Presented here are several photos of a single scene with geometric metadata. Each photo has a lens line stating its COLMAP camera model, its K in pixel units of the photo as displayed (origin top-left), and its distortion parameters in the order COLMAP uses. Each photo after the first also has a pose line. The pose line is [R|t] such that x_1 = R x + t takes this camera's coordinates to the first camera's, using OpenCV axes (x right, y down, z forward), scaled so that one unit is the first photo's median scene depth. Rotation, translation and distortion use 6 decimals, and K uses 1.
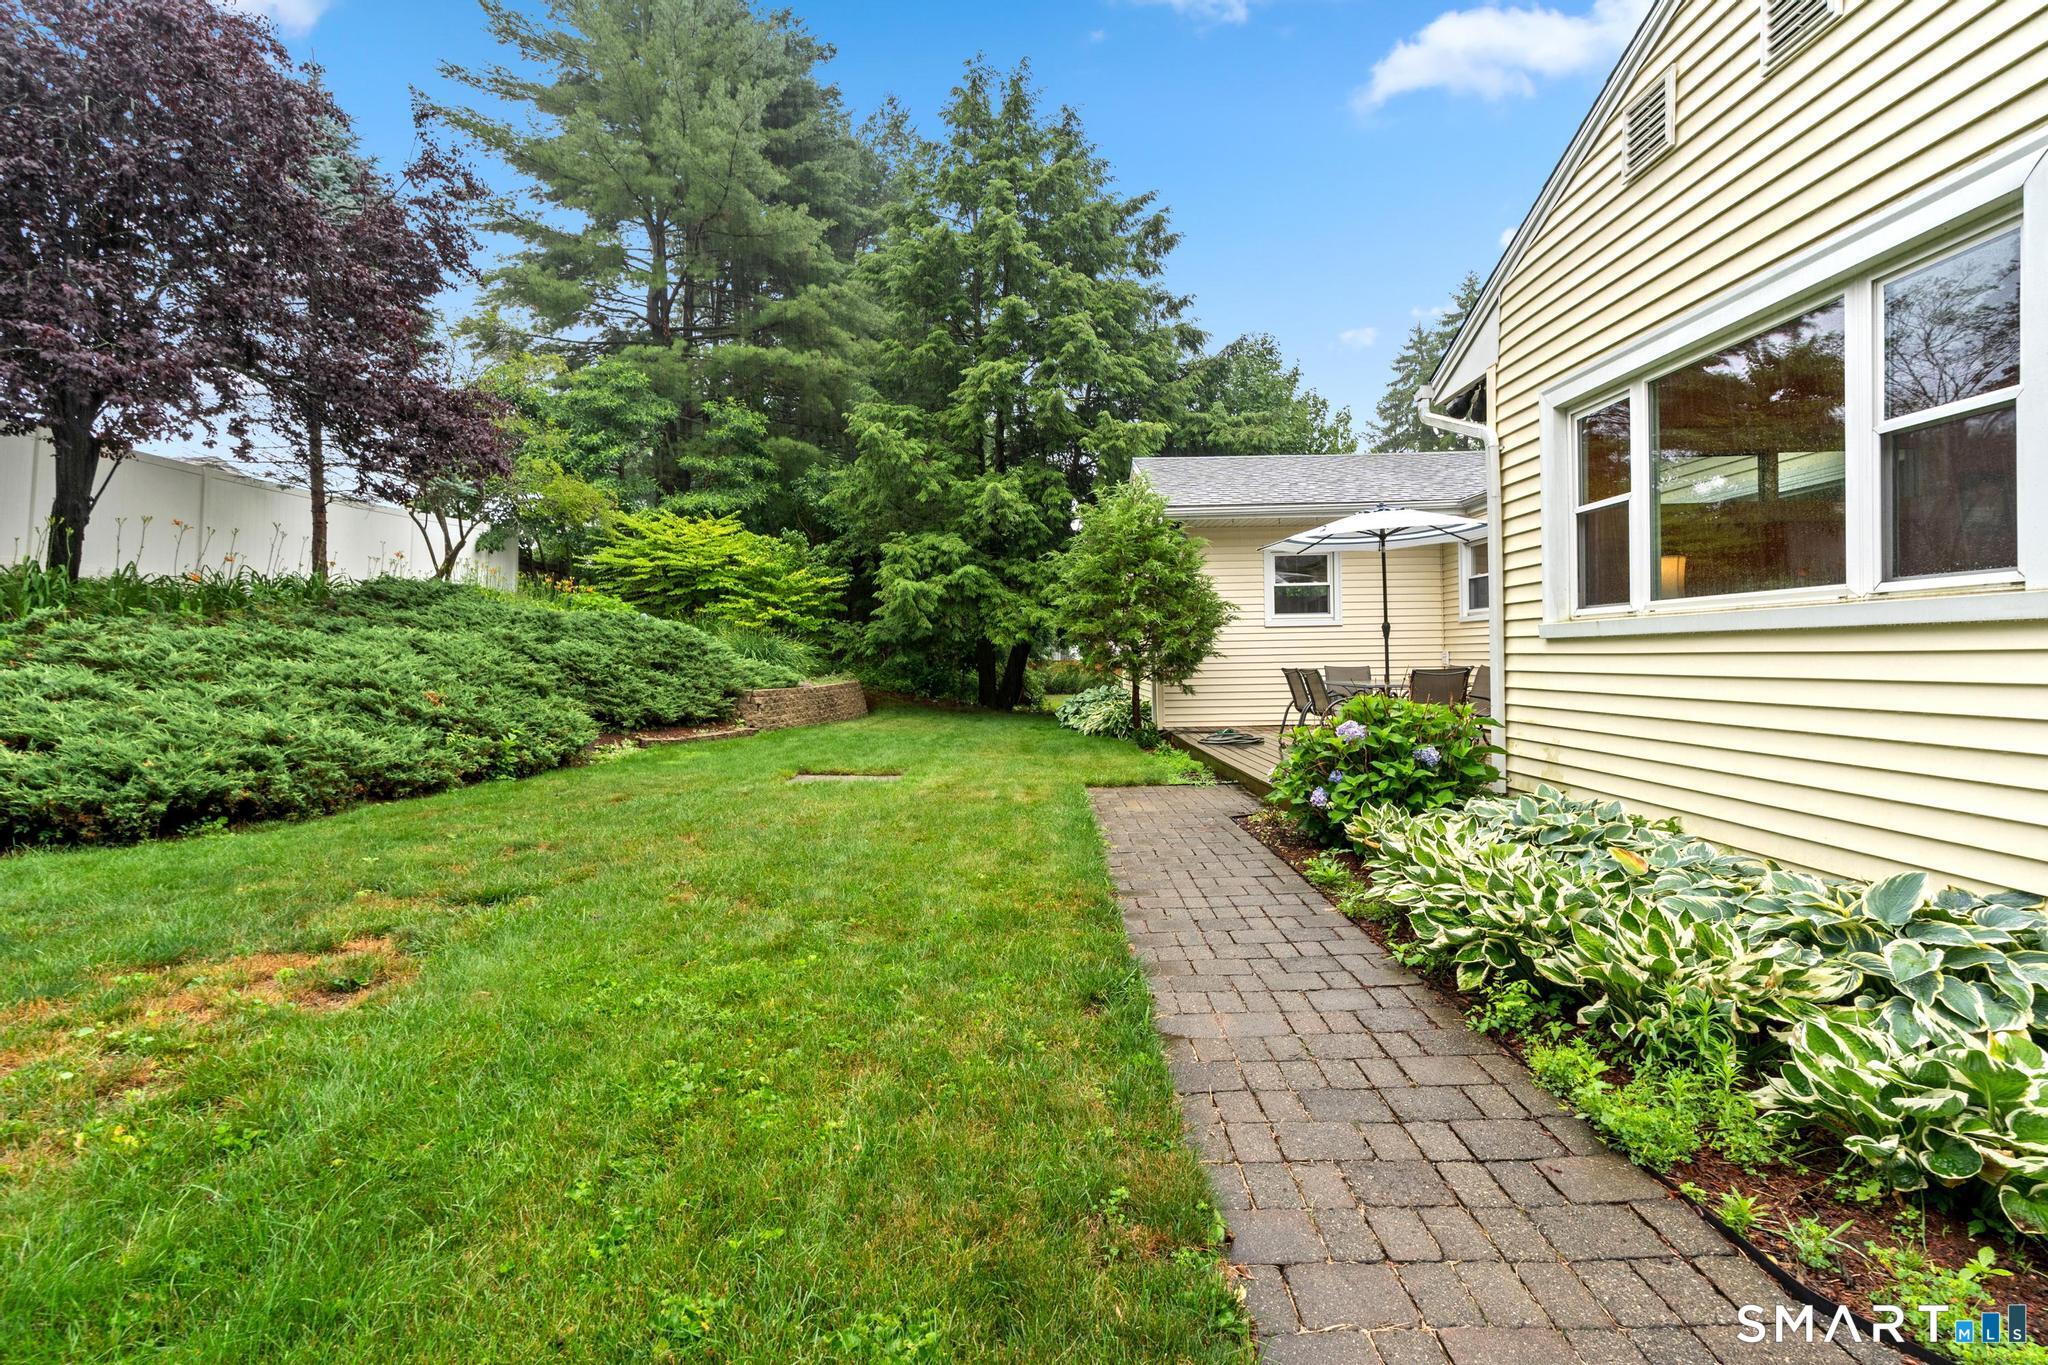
lens RADIAL K [[927.7, 0, 1027.6], [0, 927.7, 678.6], [0, 0, 1]] dist [-0.006426, 0.003877]
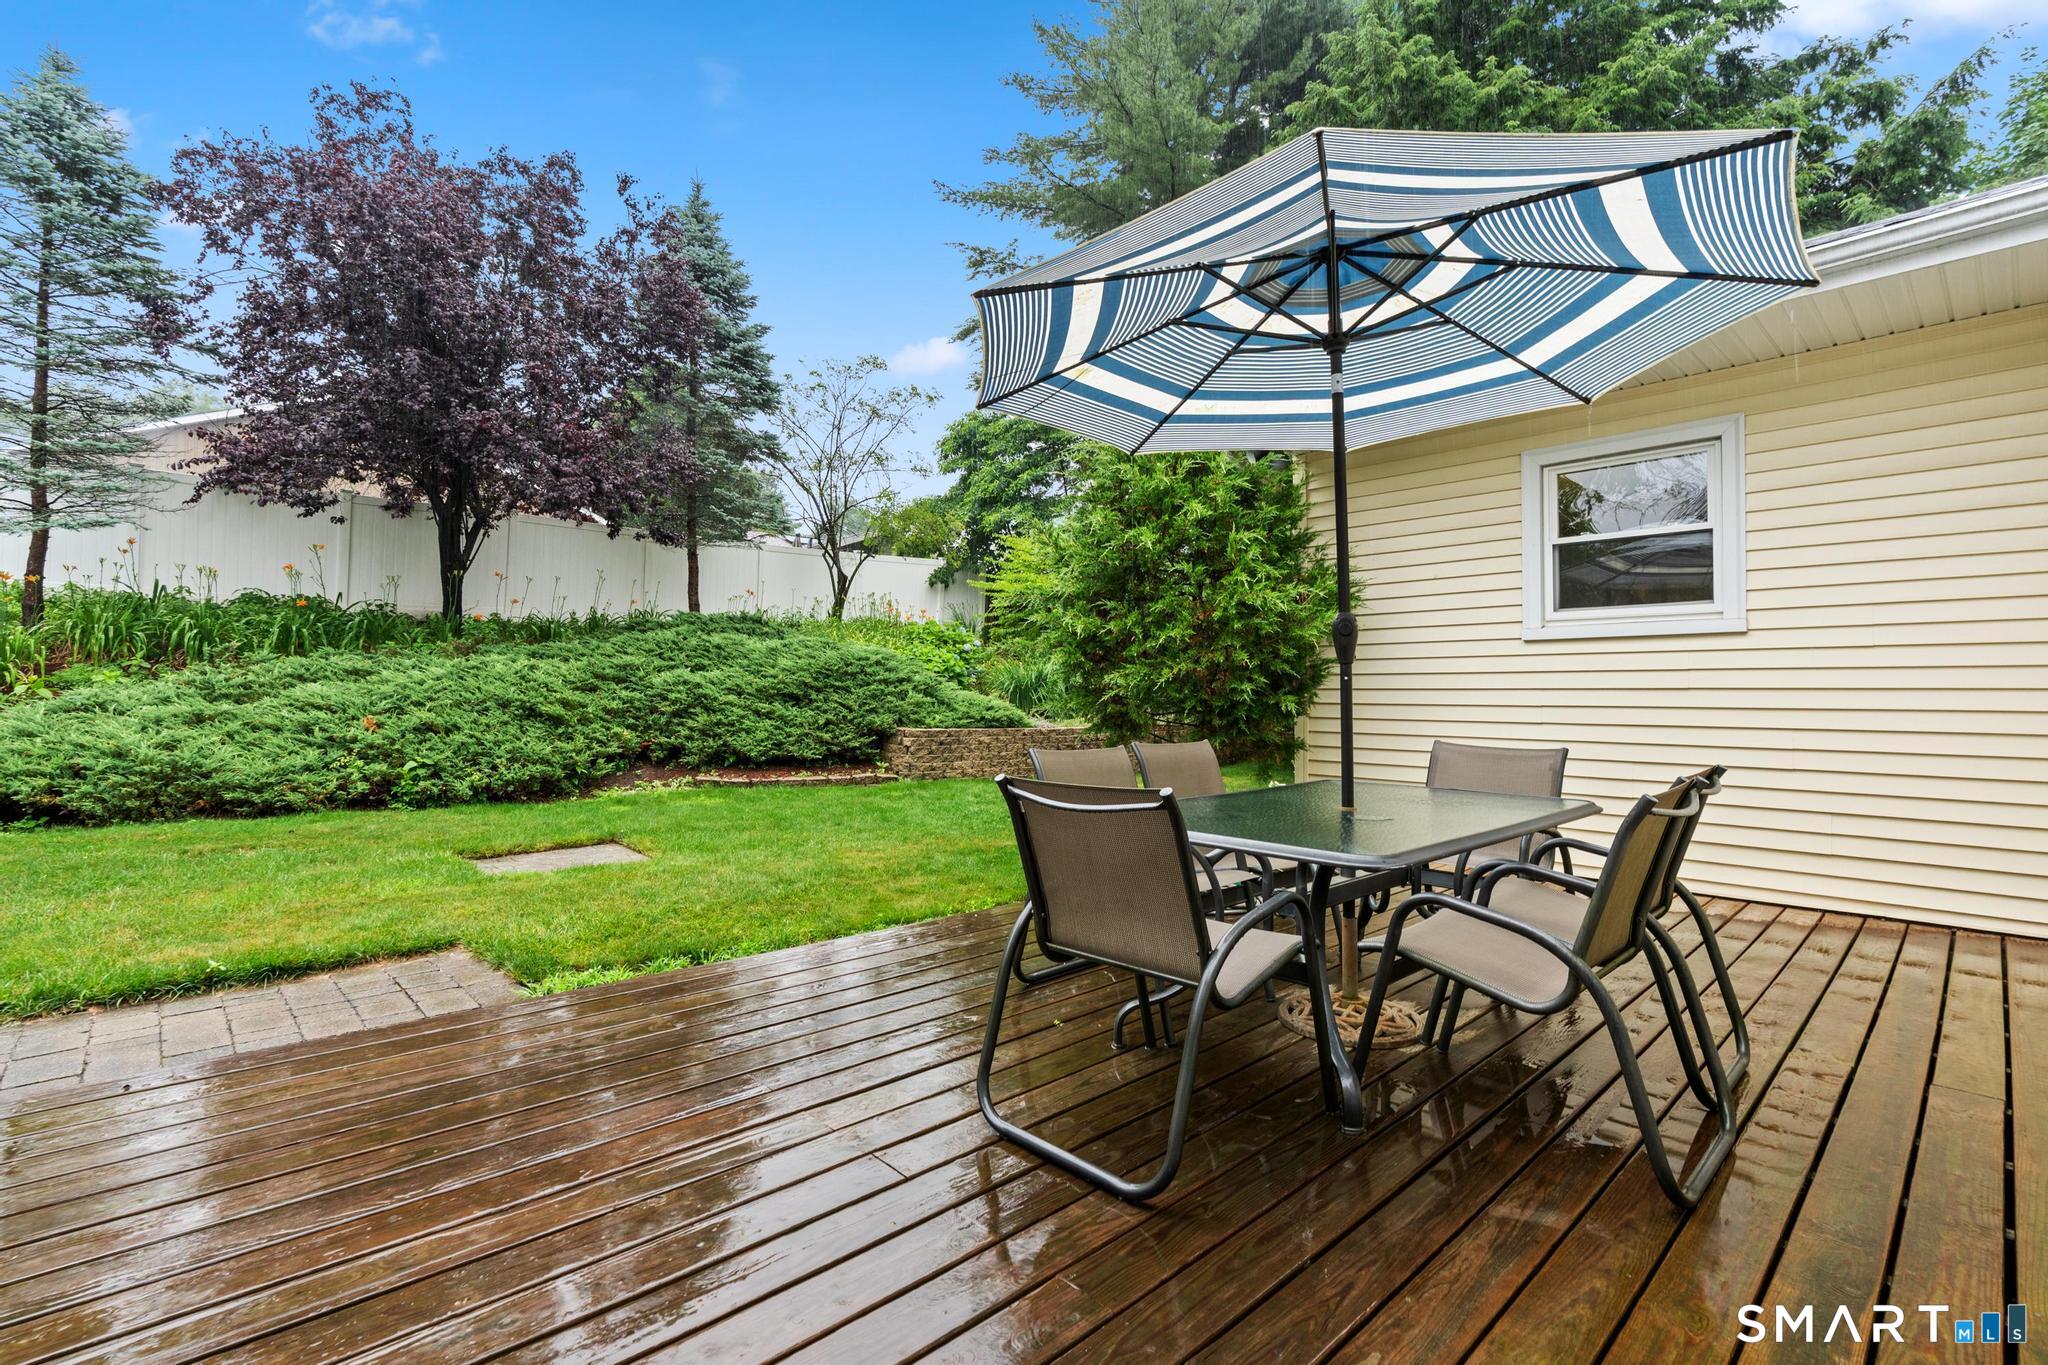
lens RADIAL K [[927.7, 0, 1036.7], [0, 927.7, 671.5], [0, 0, 1]] dist [-0.006426, 0.003877]
pose [[0.688775, 0.003858, -0.724965, 0.431549], [-0.032802, 0.999128, -0.025848, -0.023668], [0.724233, 0.041584, 0.688300, 0.563946]]
